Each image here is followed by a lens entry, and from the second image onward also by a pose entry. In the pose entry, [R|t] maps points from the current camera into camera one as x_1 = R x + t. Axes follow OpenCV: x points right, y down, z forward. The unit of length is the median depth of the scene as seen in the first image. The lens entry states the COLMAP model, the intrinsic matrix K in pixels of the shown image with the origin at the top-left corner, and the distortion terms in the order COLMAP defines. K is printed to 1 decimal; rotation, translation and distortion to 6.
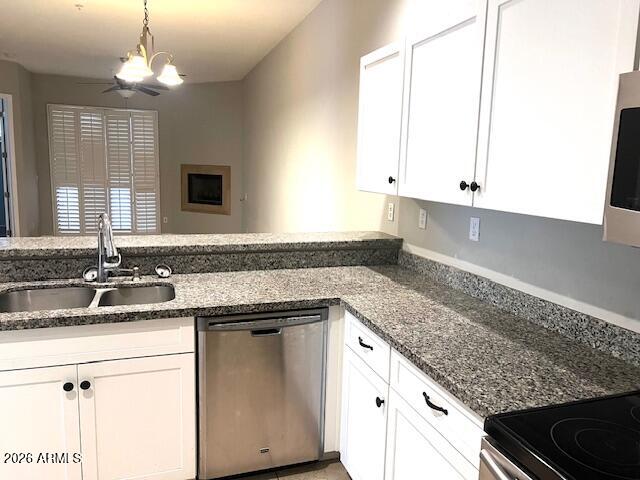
lens RADIAL K [[476.9, 0, 324.0], [0, 476.9, 231.3], [0, 0, 1]] dist [0.058251, -0.072838]
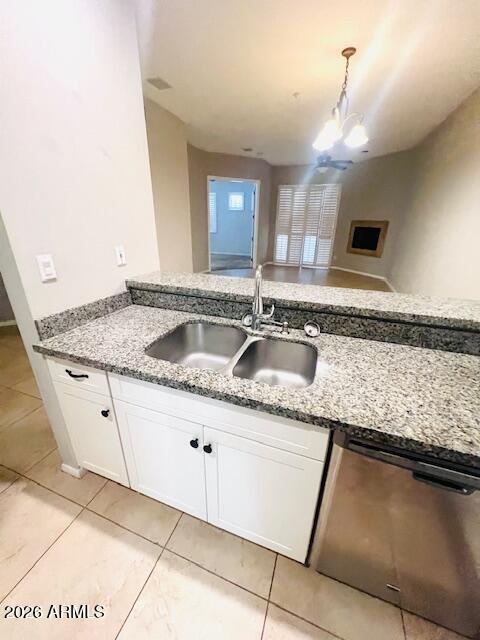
lens RADIAL K [[250.5, 0, 240.0], [0, 250.5, 320.0], [0, 0, 1]] dist [0.000708, 0.000129]
pose [[0.776884, 0.219152, -0.590275, -0.139916], [-0.077552, 0.963640, 0.255702, -0.047994], [0.624850, -0.152874, 0.765632, 0.480948]]
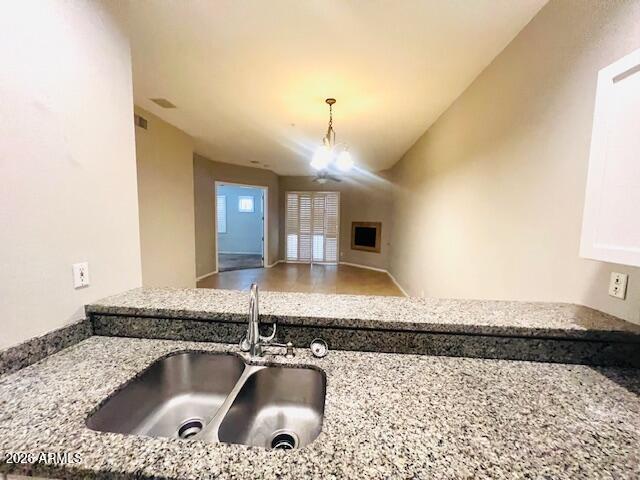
lens RADIAL K [[250.5, 0, 319.4], [0, 250.5, 246.0], [0, 0, 1]] dist [0.000708, 0.000129]
pose [[0.912861, 0.028860, -0.407250, -0.140970], [-0.044856, 0.998549, -0.029783, -0.080386], [0.405799, 0.045455, 0.912831, 0.528036]]
